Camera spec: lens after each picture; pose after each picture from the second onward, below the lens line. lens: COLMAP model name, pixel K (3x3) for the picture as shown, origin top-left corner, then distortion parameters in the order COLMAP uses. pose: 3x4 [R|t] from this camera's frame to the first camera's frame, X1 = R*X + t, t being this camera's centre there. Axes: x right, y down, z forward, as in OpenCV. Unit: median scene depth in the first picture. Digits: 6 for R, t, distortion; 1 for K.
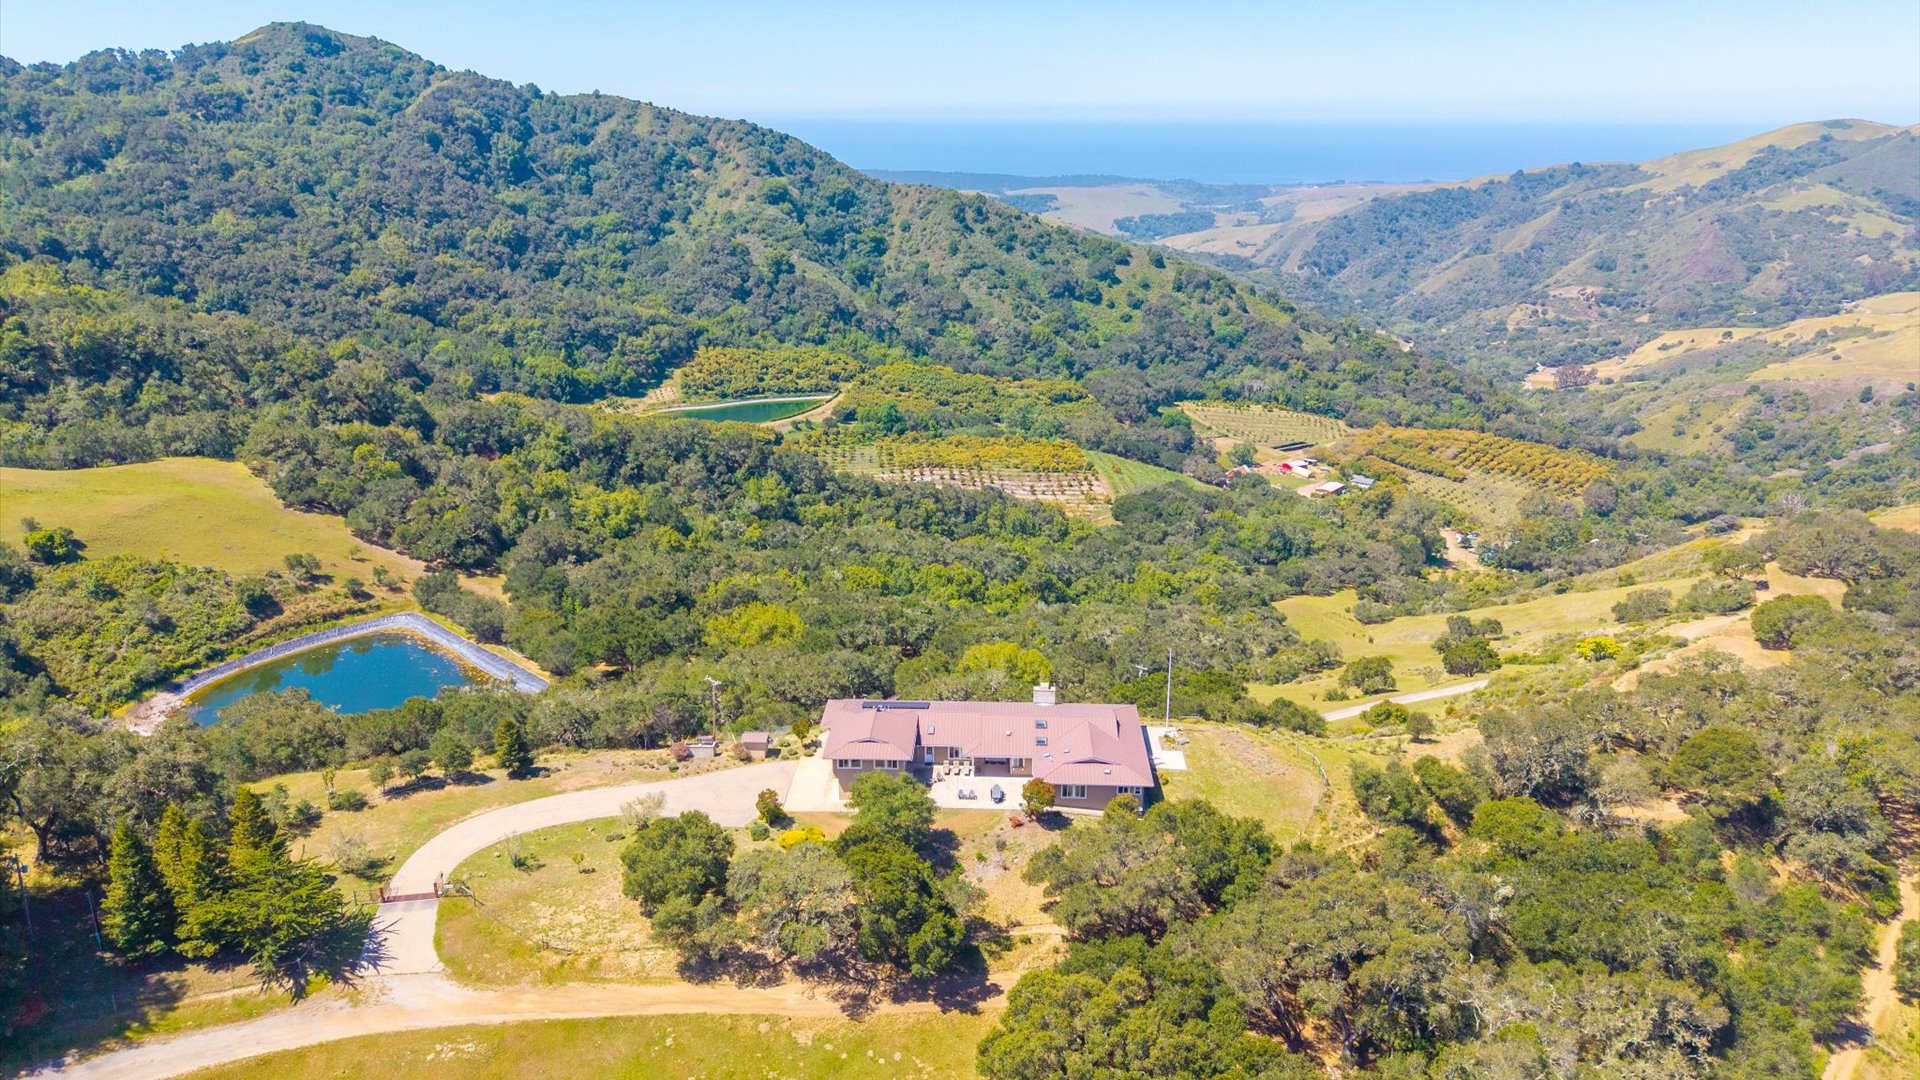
lens RADIAL K [[1292.4, 0, 965.9], [0, 1292.4, 534.1], [0, 0, 1]] dist [0.037609, -0.039740]
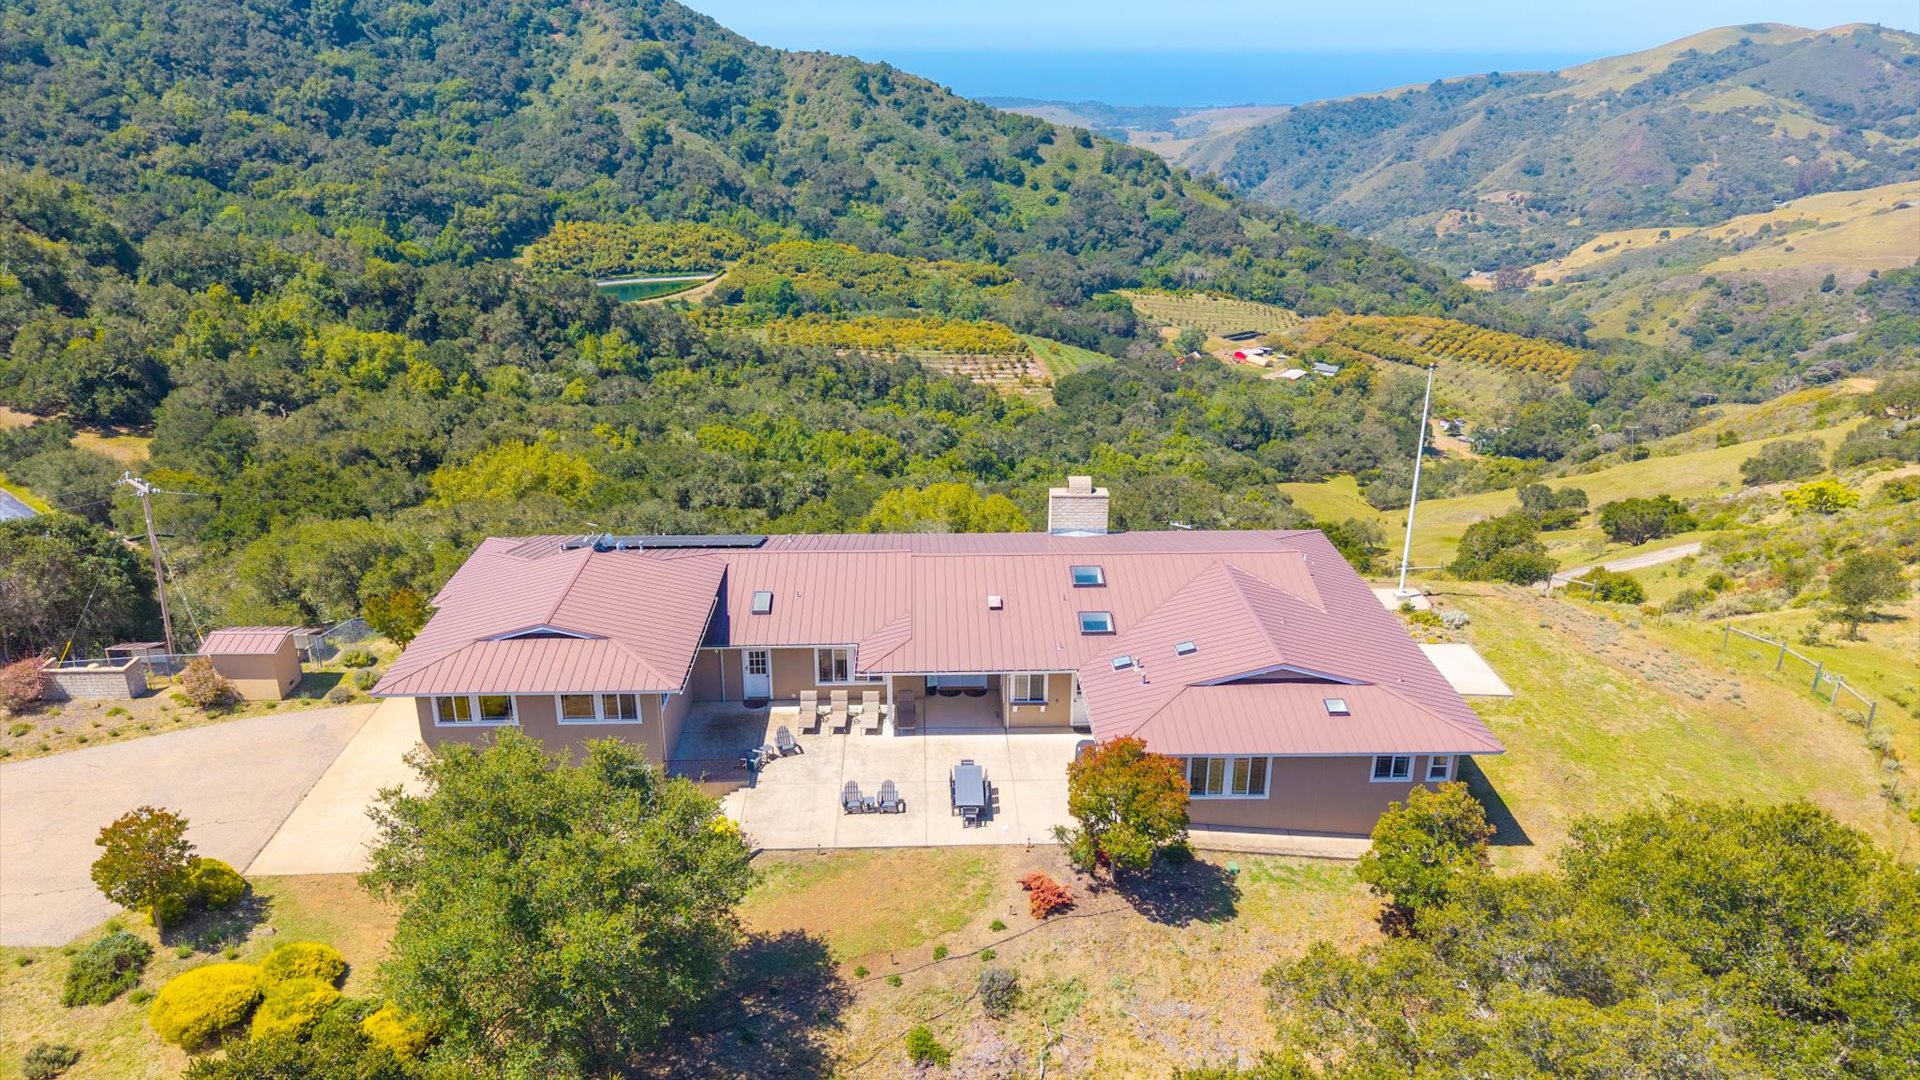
lens RADIAL K [[1295.6, 0, 960.0], [0, 1295.6, 540.0], [0, 0, 1]] dist [0.021070, -0.017407]
pose [[0.997873, -0.023228, 0.060902, 0.000639], [0.019976, 0.998370, 0.053472, 0.018478], [-0.062045, -0.052142, 0.996710, 0.103179]]
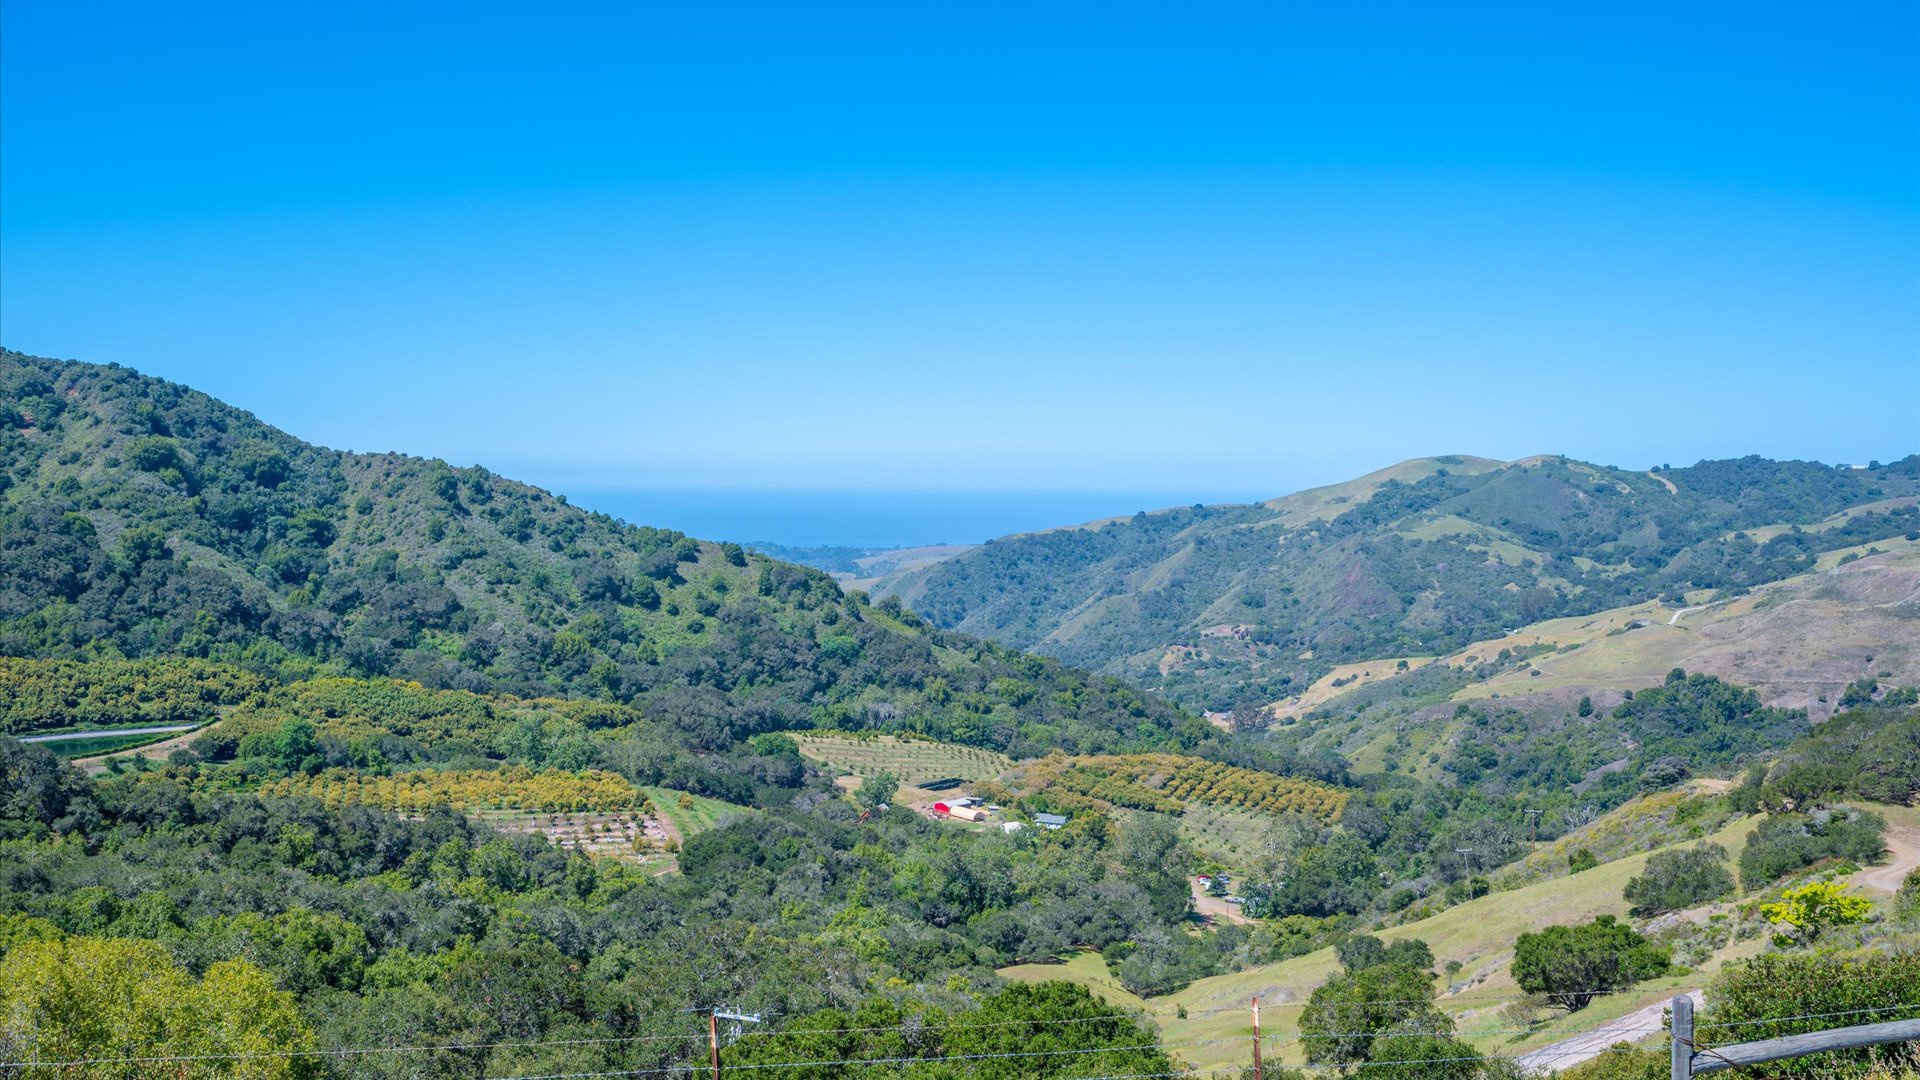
lens RADIAL K [[1574.8, 0, 956.5], [0, 1574.8, 537.8], [0, 0, 1]] dist [-0.000625, 0.001007]
pose [[0.960236, -0.008721, 0.279052, 0.022272], [0.084956, 0.961241, -0.262296, 0.023546], [-0.265948, 0.275573, 0.923759, 0.164436]]
